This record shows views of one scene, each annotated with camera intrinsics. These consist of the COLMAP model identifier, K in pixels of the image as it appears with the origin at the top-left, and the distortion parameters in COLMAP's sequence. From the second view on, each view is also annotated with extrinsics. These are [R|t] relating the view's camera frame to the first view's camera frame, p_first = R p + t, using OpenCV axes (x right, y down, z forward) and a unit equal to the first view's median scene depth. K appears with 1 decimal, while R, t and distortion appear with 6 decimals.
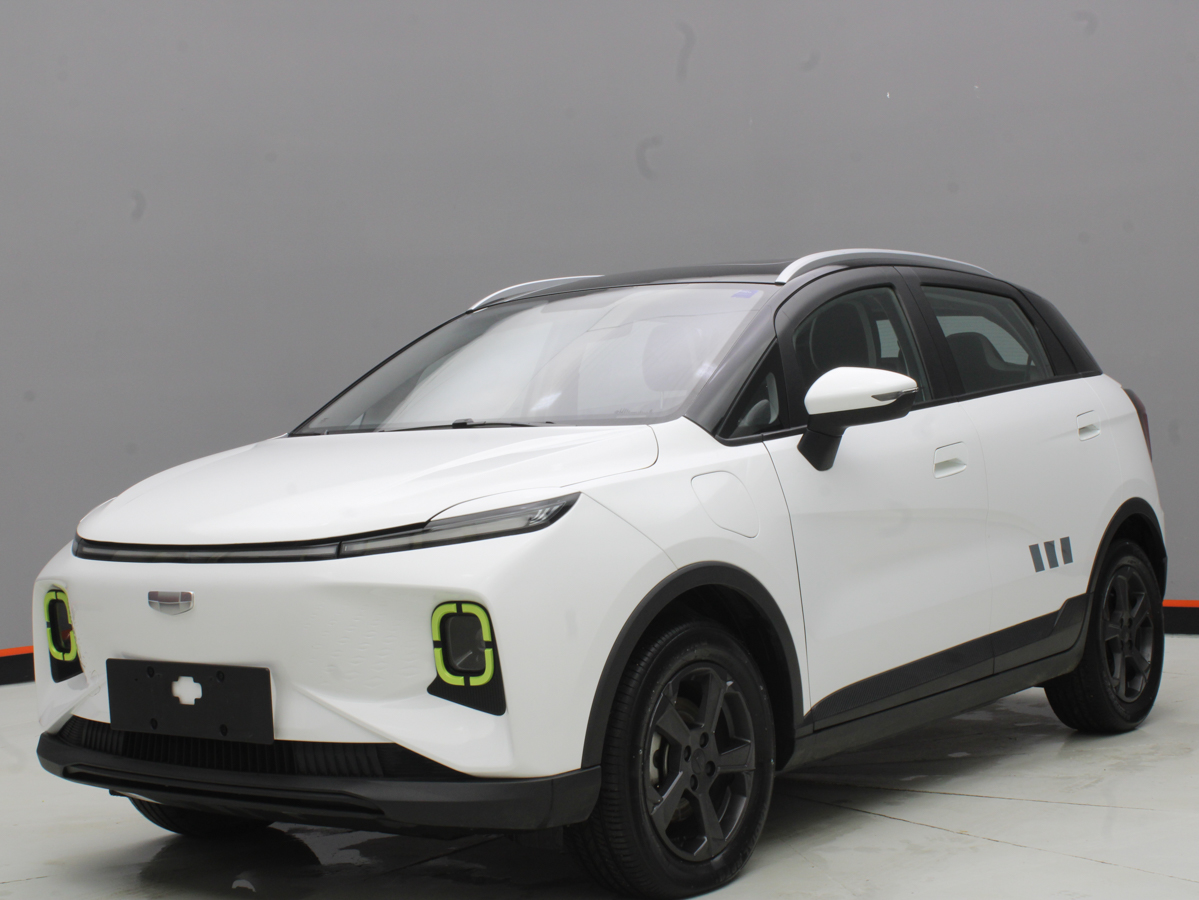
lens RADIAL K [[2153.9, 0, 631.0], [0, 2153.9, 457.0], [0, 0, 1]] dist [-0.120060, 0.000000]
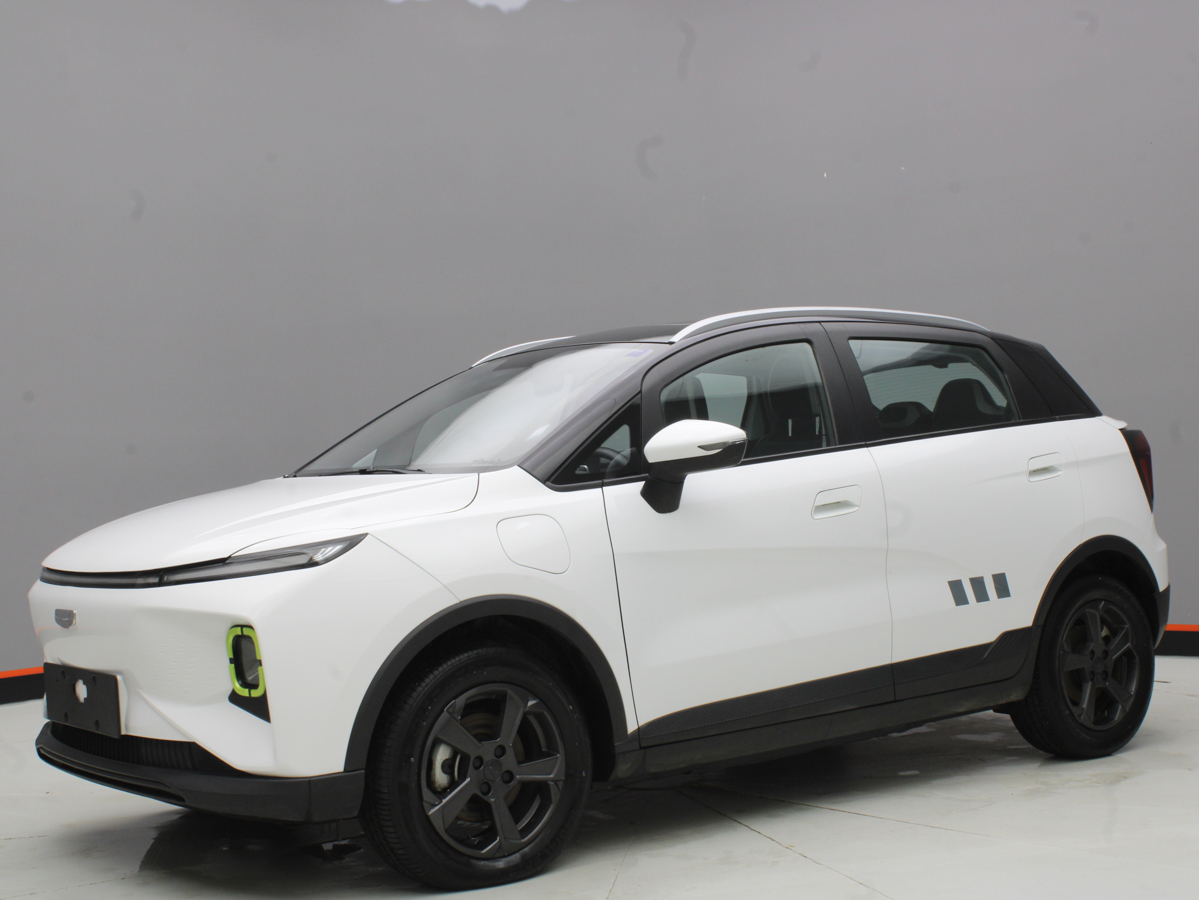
lens RADIAL K [[1934.9, 0, 593.7], [0, 1934.9, 450.3], [0, 0, 1]] dist [-0.132377, 0.000000]
pose [[0.956733, -0.000901, -0.290965, 0.364638], [-0.002337, 0.999939, -0.010780, -0.016206], [0.290957, 0.010993, 0.956673, 0.035958]]
